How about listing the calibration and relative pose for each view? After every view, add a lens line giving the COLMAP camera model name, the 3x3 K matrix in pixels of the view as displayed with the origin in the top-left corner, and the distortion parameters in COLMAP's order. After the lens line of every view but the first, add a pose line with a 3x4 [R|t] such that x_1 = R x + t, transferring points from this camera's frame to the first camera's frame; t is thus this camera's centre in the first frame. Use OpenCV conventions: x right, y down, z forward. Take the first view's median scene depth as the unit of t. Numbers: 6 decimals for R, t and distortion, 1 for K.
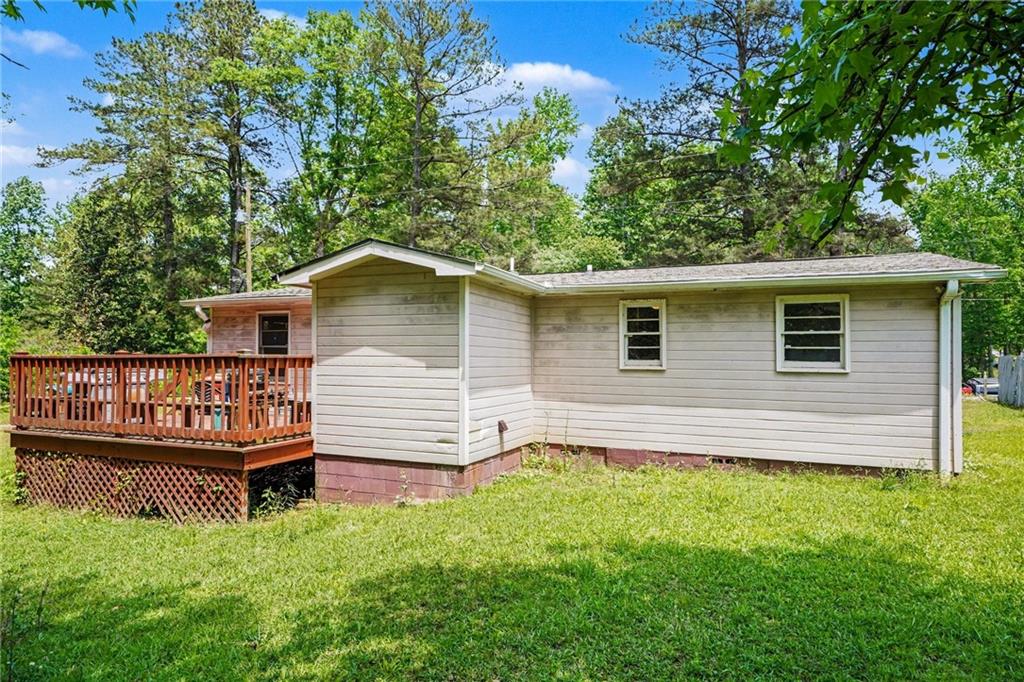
lens RADIAL K [[592.5, 0, 514.0], [0, 592.5, 344.9], [0, 0, 1]] dist [-0.002347, -0.002256]
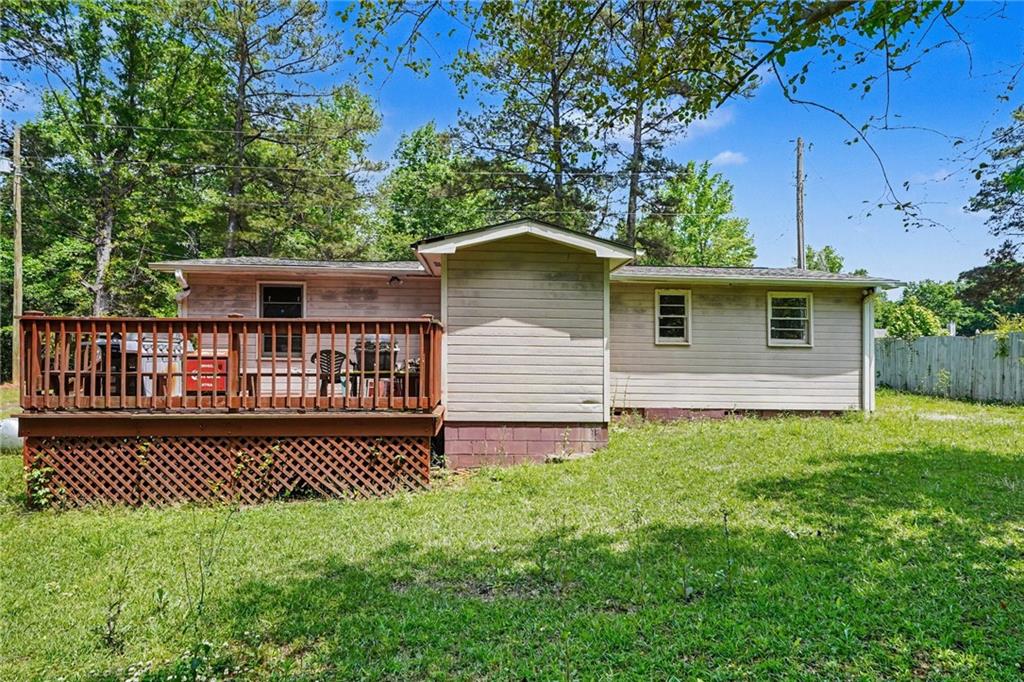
lens RADIAL K [[552.4, 0, 511.5], [0, 552.4, 340.1], [0, 0, 1]] dist [0.000256, -0.003475]
pose [[0.900125, 0.017018, 0.435300, -0.681302], [-0.017587, 0.999842, -0.002722, 0.045981], [-0.435277, -0.005205, 0.900281, 0.098652]]
